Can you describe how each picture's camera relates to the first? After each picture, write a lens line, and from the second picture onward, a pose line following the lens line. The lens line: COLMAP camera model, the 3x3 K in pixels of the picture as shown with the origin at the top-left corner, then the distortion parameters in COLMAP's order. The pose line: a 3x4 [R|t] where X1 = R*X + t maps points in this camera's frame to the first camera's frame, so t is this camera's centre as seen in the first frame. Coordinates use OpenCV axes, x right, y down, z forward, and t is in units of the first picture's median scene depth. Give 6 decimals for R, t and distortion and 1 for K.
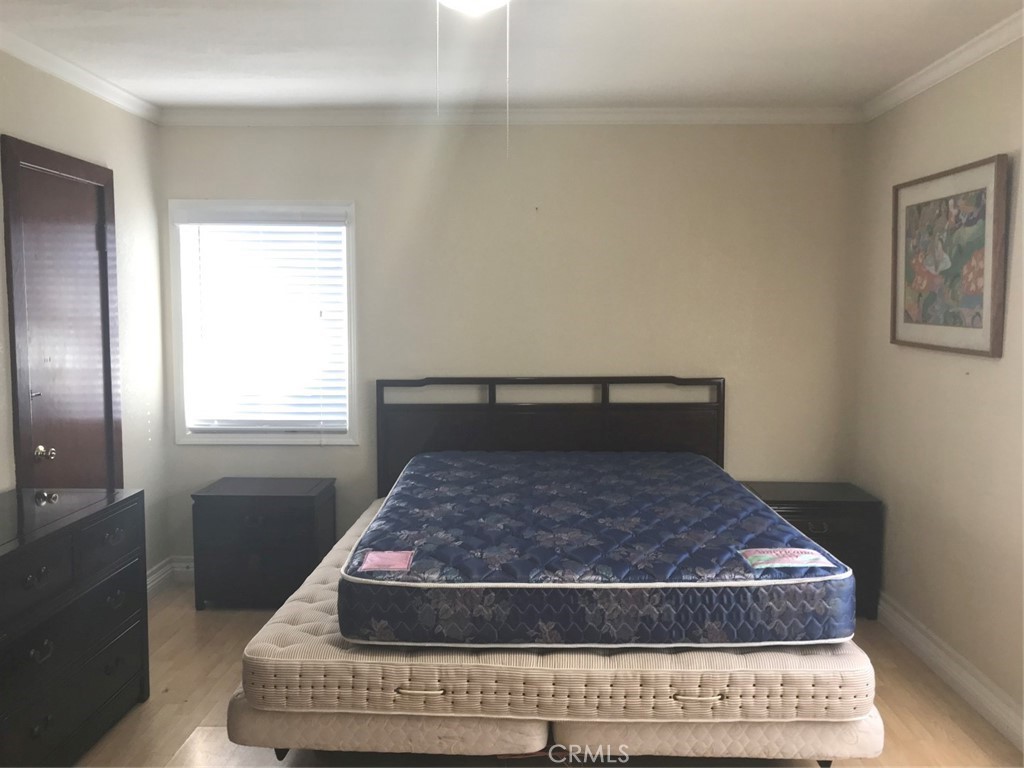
lens RADIAL K [[837.1, 0, 514.8], [0, 837.1, 387.3], [0, 0, 1]] dist [0.046758, -0.063363]
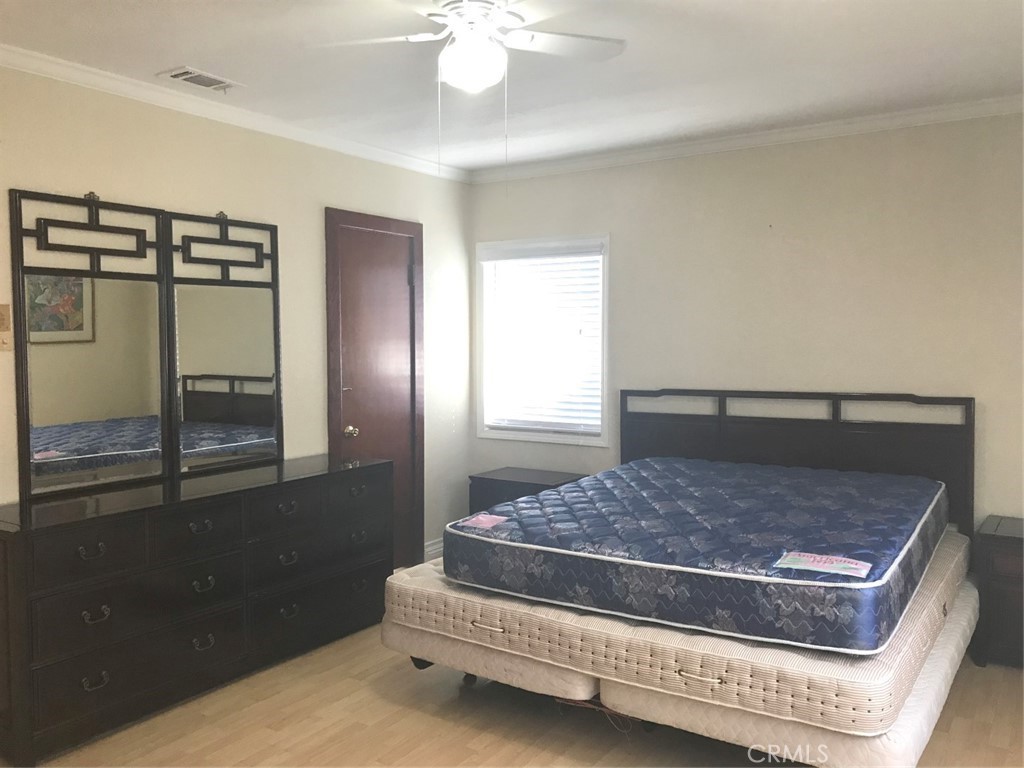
lens RADIAL K [[837.1, 0, 519.1], [0, 837.1, 379.1], [0, 0, 1]] dist [0.046758, -0.063363]
pose [[0.850661, 0.019755, -0.525343, 0.562602], [-0.042436, 0.998613, -0.031164, 0.032893], [0.523998, 0.048803, 0.850320, -0.046100]]
